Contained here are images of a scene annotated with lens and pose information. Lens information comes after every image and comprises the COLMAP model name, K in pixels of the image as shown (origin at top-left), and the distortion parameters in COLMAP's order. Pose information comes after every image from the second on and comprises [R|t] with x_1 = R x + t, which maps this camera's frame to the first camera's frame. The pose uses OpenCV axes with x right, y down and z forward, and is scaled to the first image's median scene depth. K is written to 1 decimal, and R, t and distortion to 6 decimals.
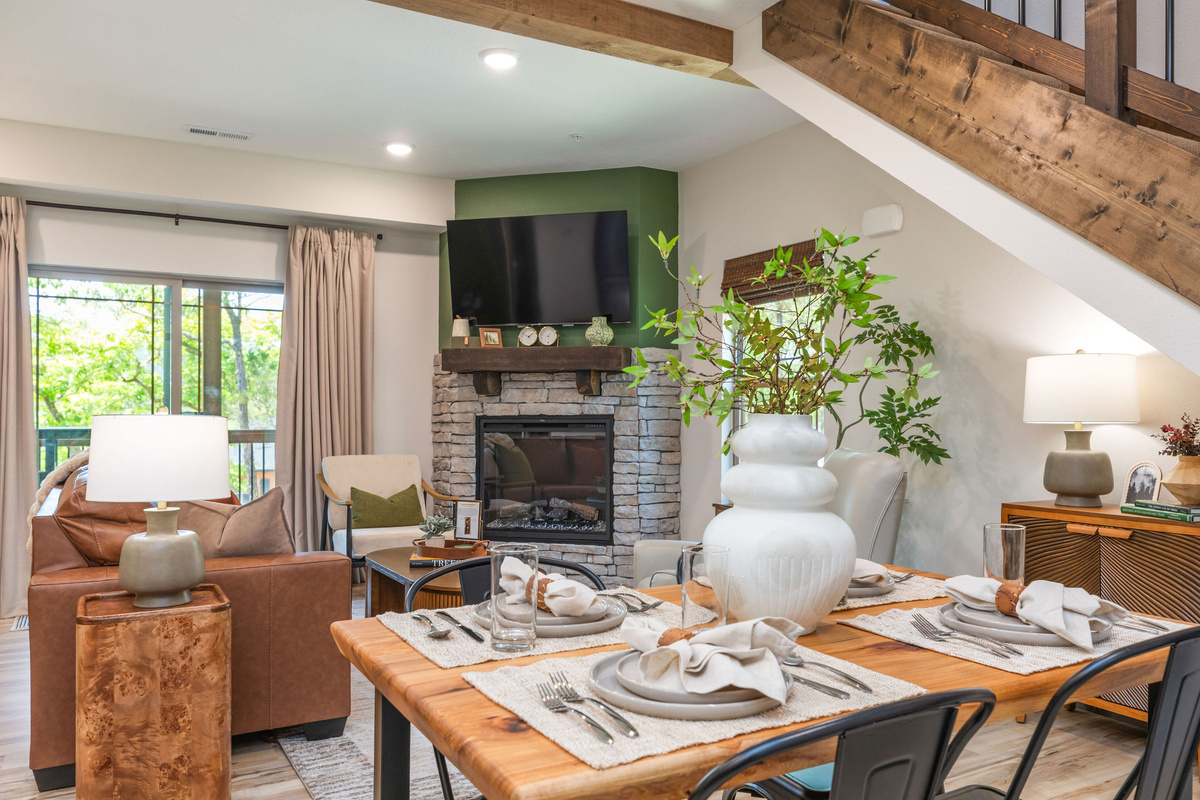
lens RADIAL K [[906.9, 0, 600.4], [0, 906.9, 430.2], [0, 0, 1]] dist [0.014300, 0.001905]
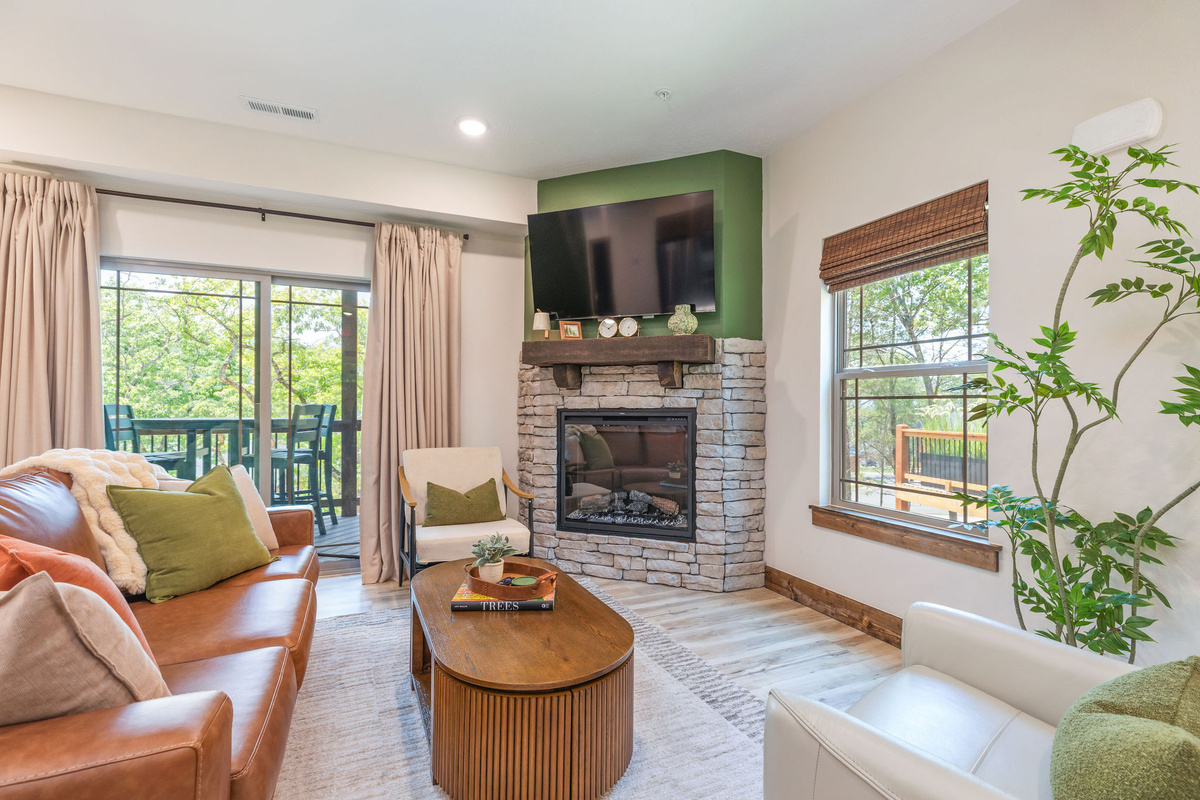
lens RADIAL K [[558.2, 0, 598.7], [0, 558.2, 404.6], [0, 0, 1]] dist [0.001941, 0.000083]
pose [[0.995320, -0.000343, -0.096633, -0.031116], [-0.001661, 0.999785, -0.020663, -0.007970], [0.096619, 0.020727, 0.995106, 0.394221]]
